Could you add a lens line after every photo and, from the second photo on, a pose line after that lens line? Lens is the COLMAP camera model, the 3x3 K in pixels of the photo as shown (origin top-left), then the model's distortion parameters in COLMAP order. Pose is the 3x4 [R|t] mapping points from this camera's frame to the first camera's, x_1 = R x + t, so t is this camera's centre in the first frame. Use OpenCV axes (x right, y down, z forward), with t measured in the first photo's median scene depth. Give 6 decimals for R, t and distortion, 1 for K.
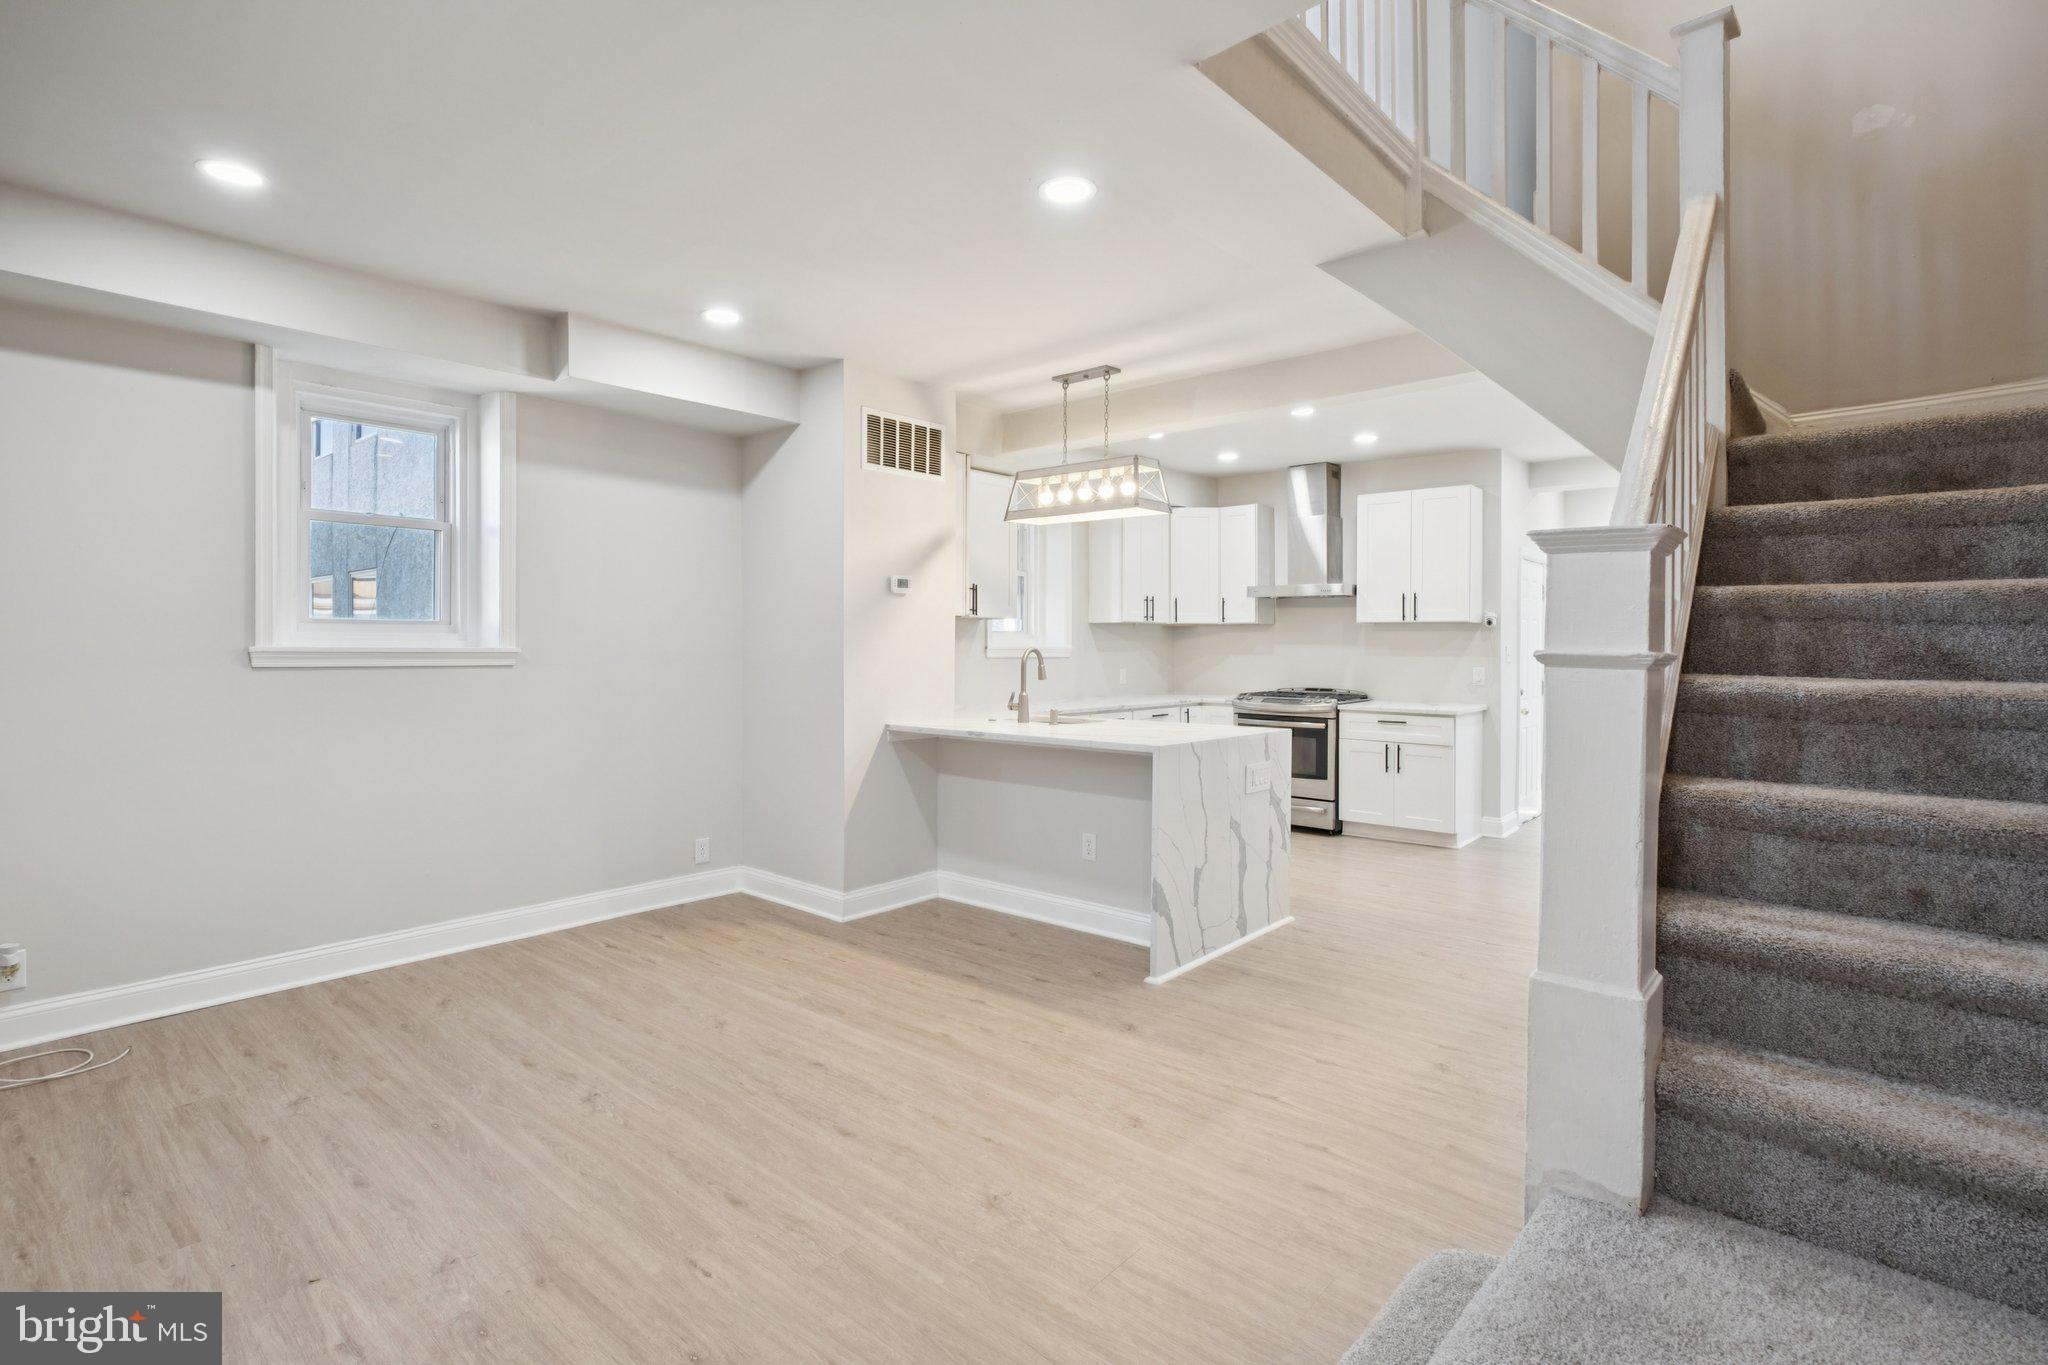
lens RADIAL K [[970.3, 0, 1013.4], [0, 970.3, 650.6], [0, 0, 1]] dist [0.000259, 0.002545]
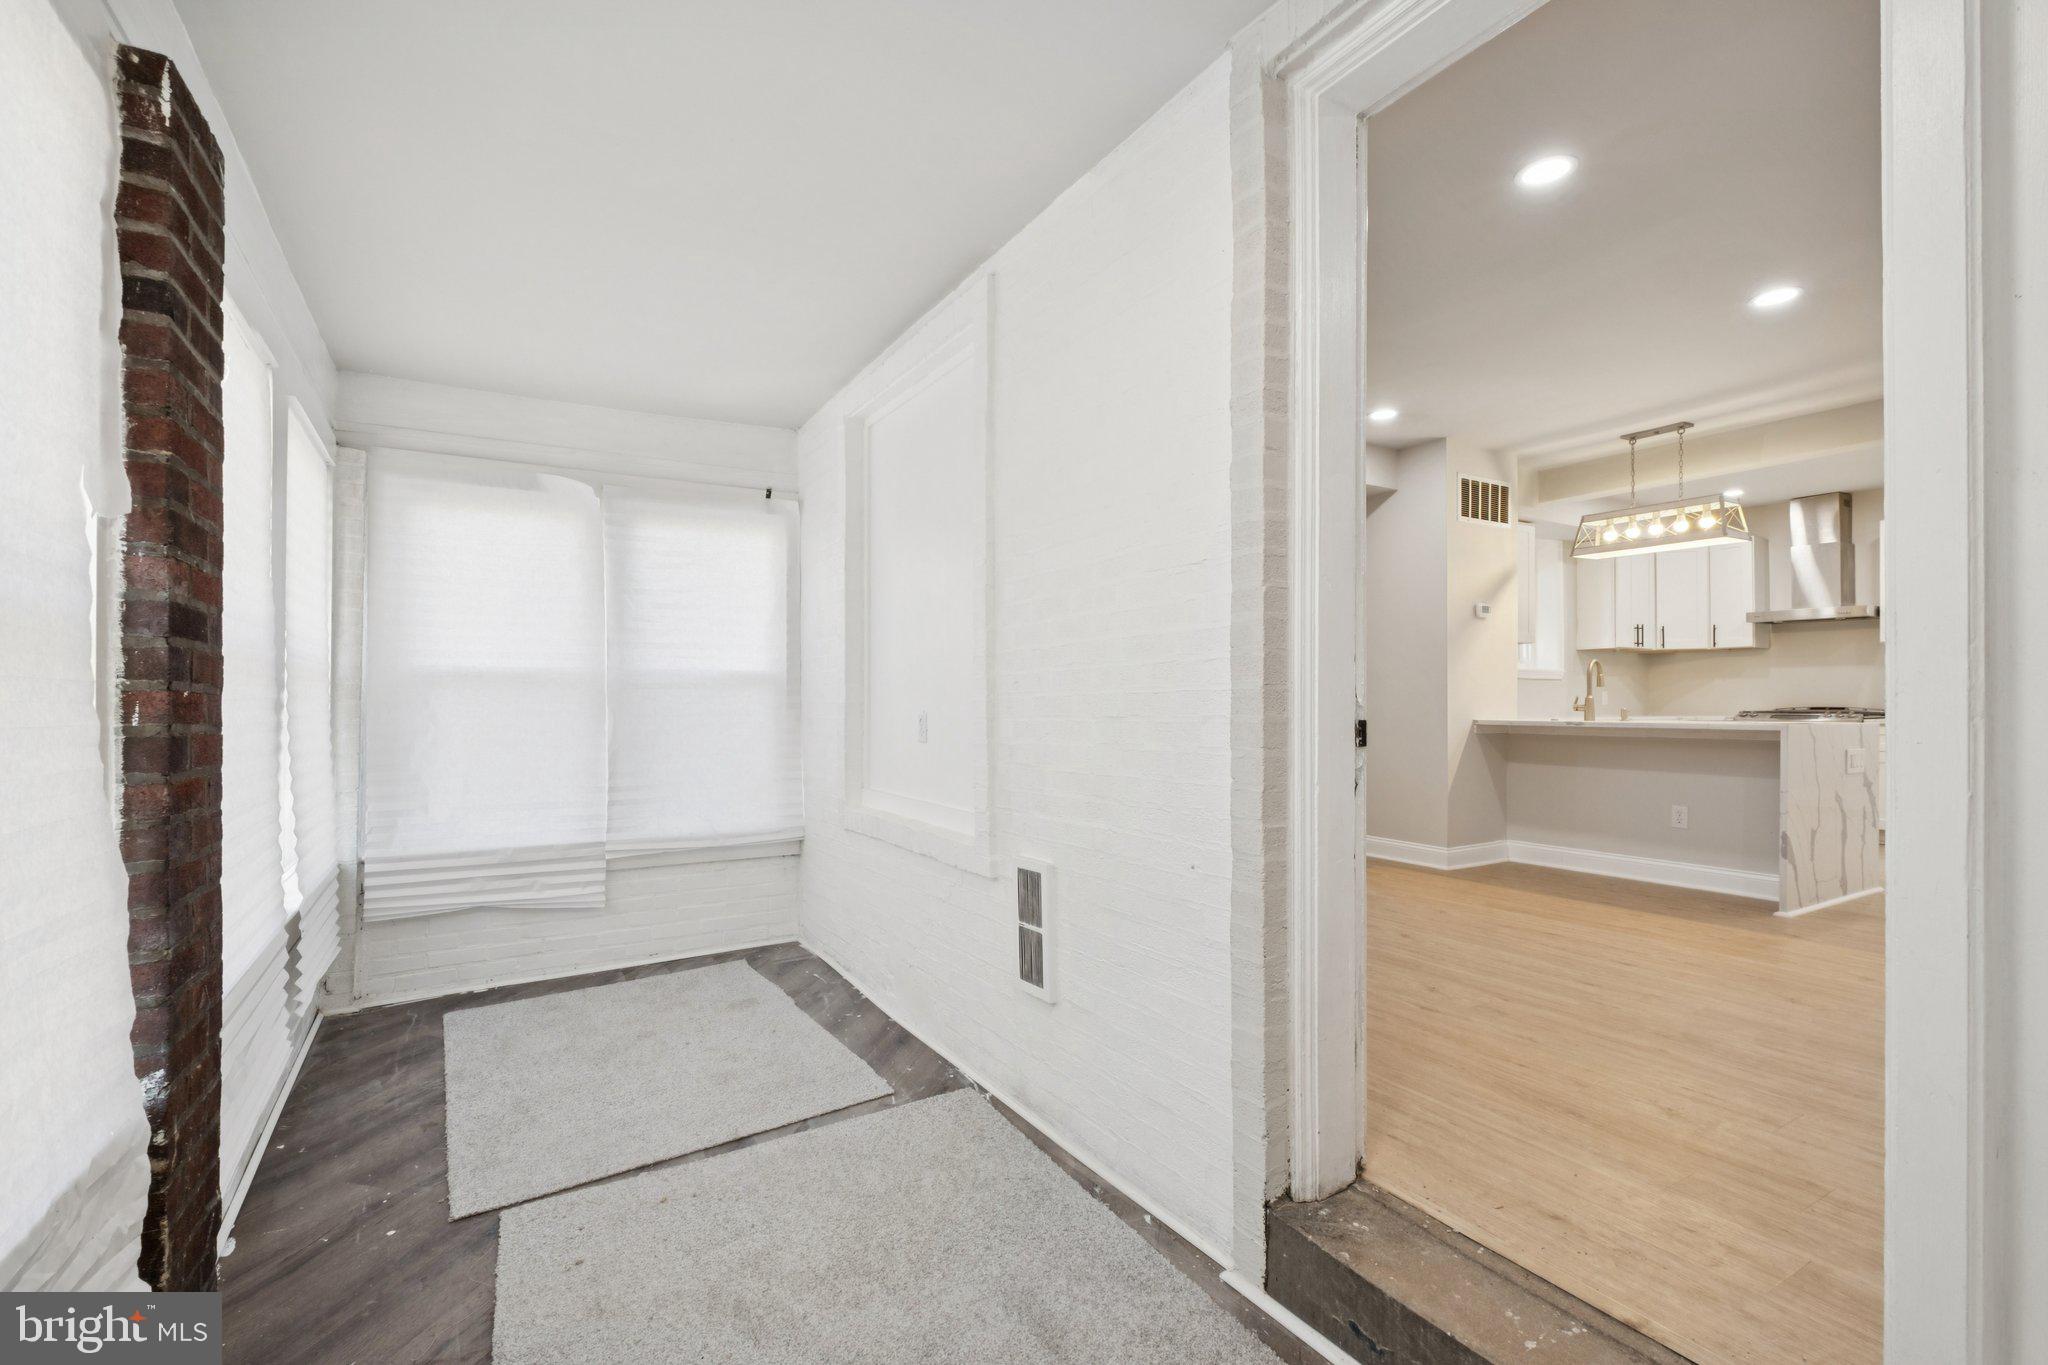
lens RADIAL K [[902.0, 0, 1019.5], [0, 902.0, 699.1], [0, 0, 1]] dist [-0.002446, 0.001741]
pose [[0.950407, -0.003842, -0.310985, -0.314720], [0.001189, 0.999961, -0.008719, 0.055163], [0.311007, 0.007917, 0.950375, -0.295691]]
